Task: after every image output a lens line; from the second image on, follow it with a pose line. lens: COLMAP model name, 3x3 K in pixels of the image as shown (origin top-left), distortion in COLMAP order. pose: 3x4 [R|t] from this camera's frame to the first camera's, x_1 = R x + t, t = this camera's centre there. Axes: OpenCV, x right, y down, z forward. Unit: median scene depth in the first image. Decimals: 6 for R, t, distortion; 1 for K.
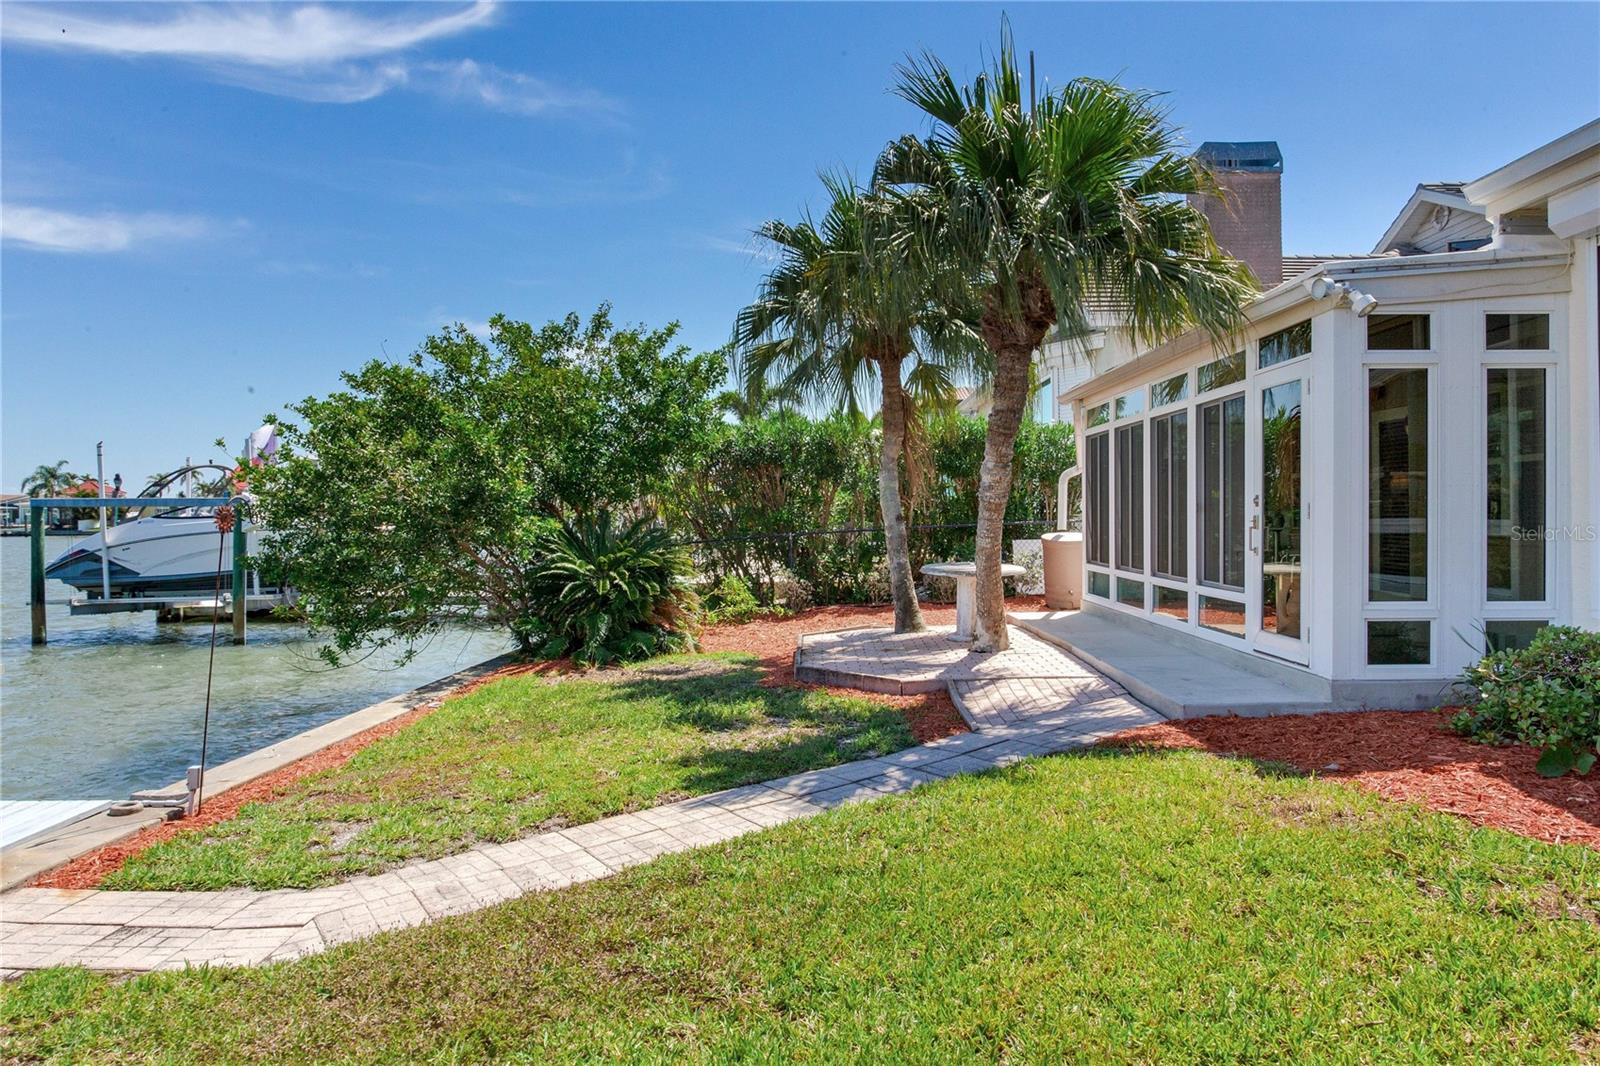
lens RADIAL K [[1105.2, 0, 864.1], [0, 1105.2, 455.0], [0, 0, 1]] dist [-0.021348, 0.003366]
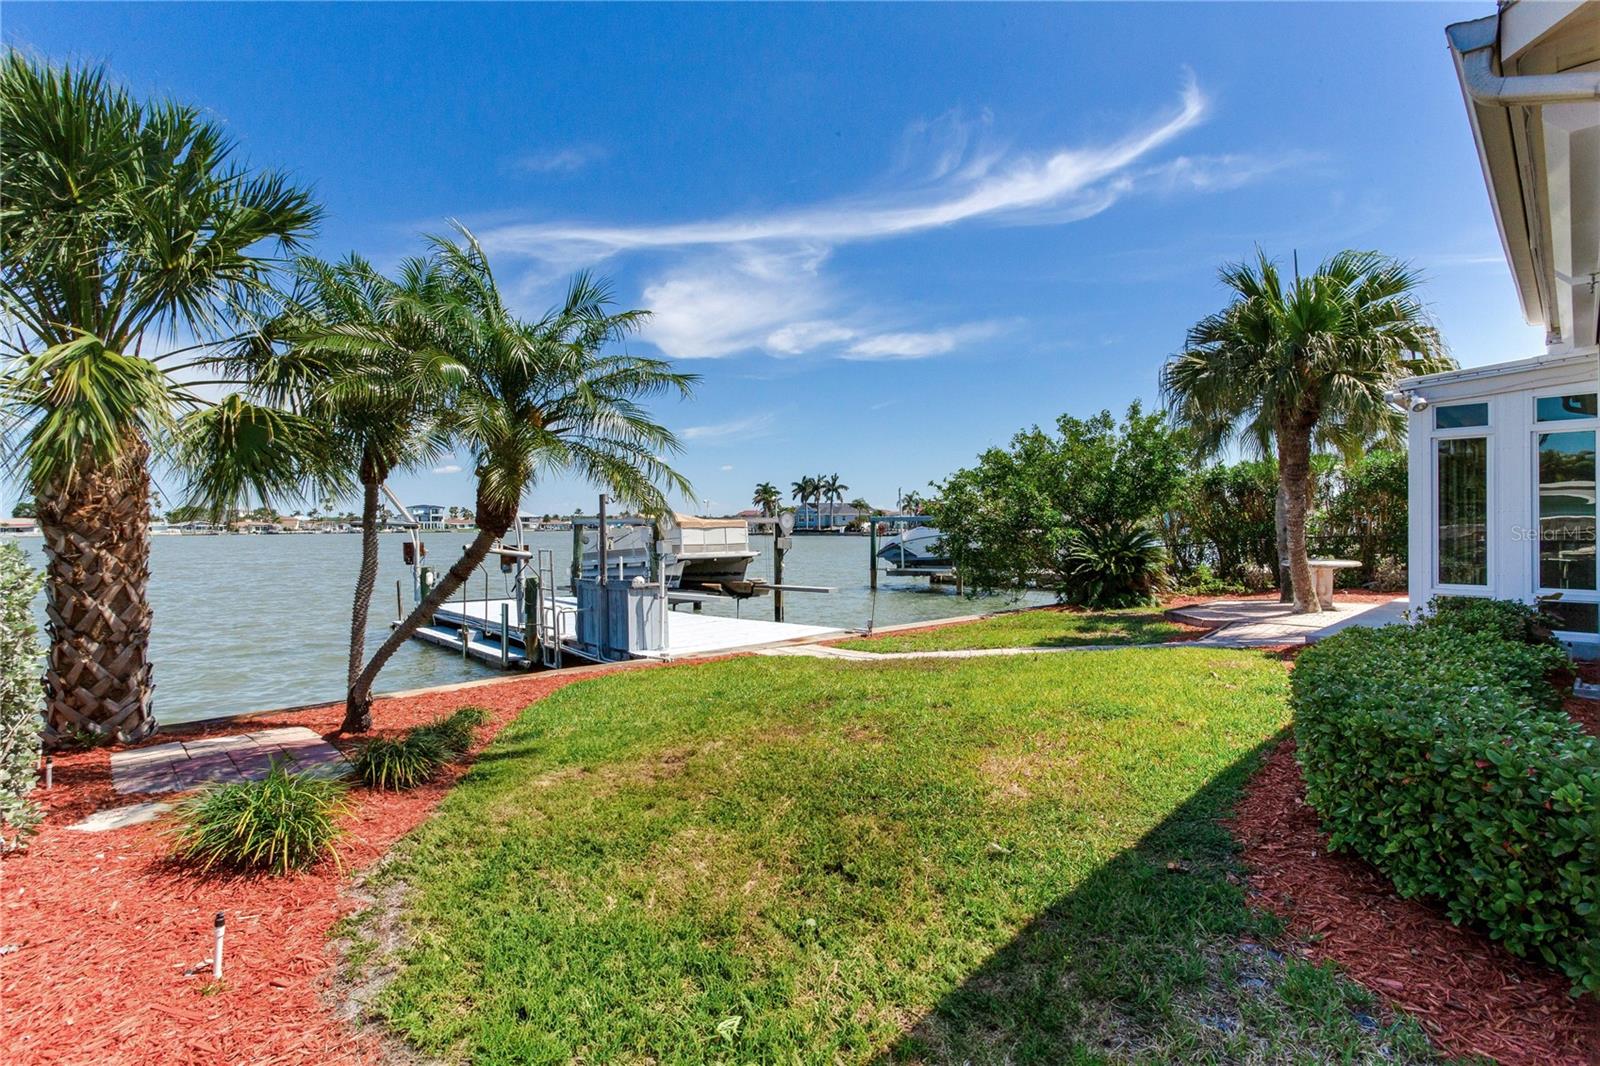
lens RADIAL K [[942.6, 0, 767.6], [0, 942.6, 486.4], [0, 0, 1]] dist [0.002490, -0.000605]
pose [[0.680833, -0.027255, -0.731931, 0.377244], [0.039329, 0.999226, -0.000625, -0.023320], [0.731382, -0.028360, 0.681378, -0.319739]]
